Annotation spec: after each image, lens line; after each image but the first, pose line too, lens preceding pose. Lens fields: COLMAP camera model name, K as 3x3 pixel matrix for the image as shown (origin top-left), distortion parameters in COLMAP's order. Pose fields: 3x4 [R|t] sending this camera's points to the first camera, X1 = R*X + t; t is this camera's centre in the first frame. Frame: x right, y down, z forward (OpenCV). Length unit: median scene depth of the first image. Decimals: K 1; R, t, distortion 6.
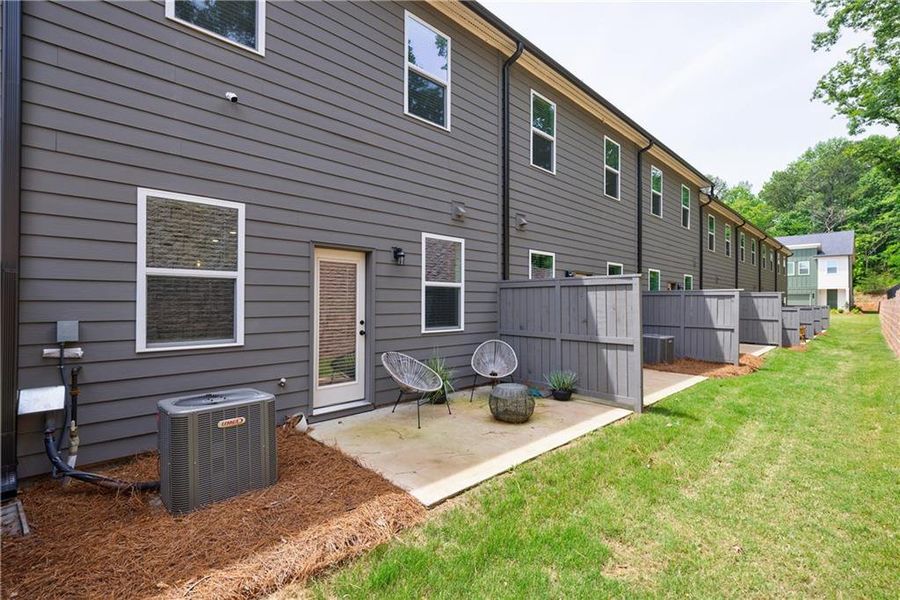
lens RADIAL K [[386.2, 0, 445.5], [0, 386.2, 300.5], [0, 0, 1]] dist [0.002529, -0.001137]
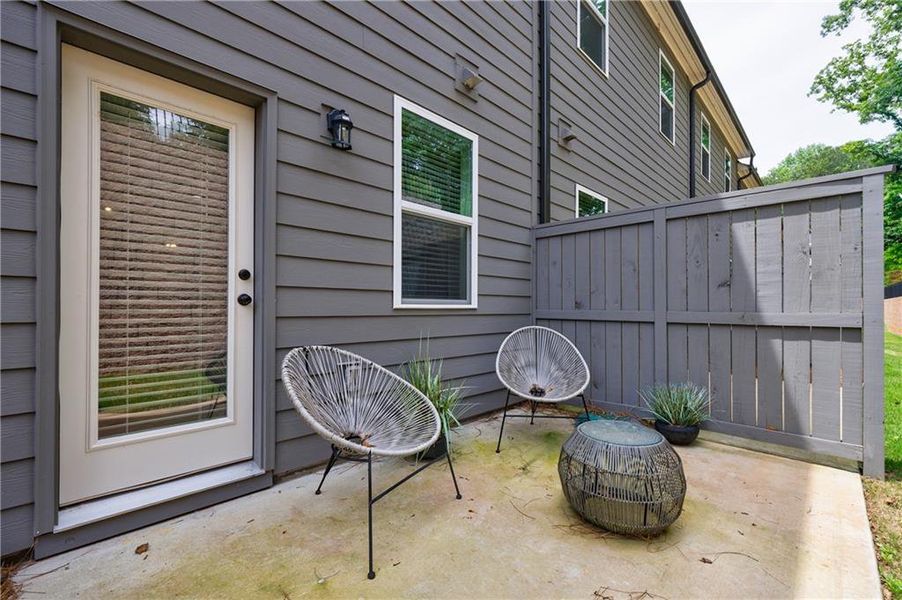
lens RADIAL K [[387.1, 0, 454.2], [0, 387.1, 304.5], [0, 0, 1]] dist [0.002529, -0.001137]
pose [[0.998647, 0.001021, 0.051989, -0.012328], [-0.001152, 0.999996, 0.002497, 0.080309], [-0.051986, -0.002554, 0.998645, 0.529488]]
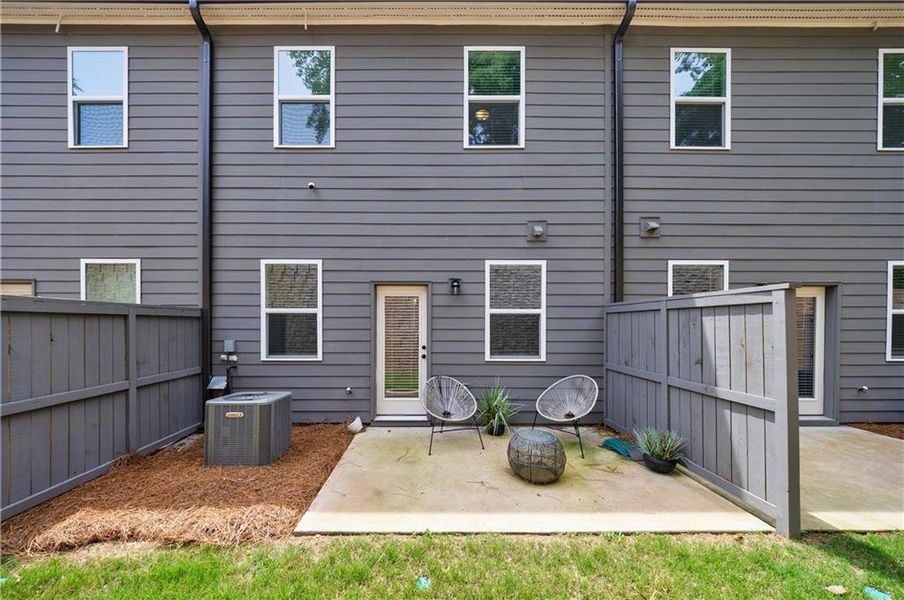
lens RADIAL K [[312.3, 0, 432.7], [0, 312.3, 326.6], [0, 0, 1]] dist [-0.003890, -0.000565]
pose [[0.741345, 0.005200, -0.671104, 0.386550], [0.002770, 0.999938, 0.010808, -0.013375], [0.671118, -0.009871, 0.741285, 0.311840]]
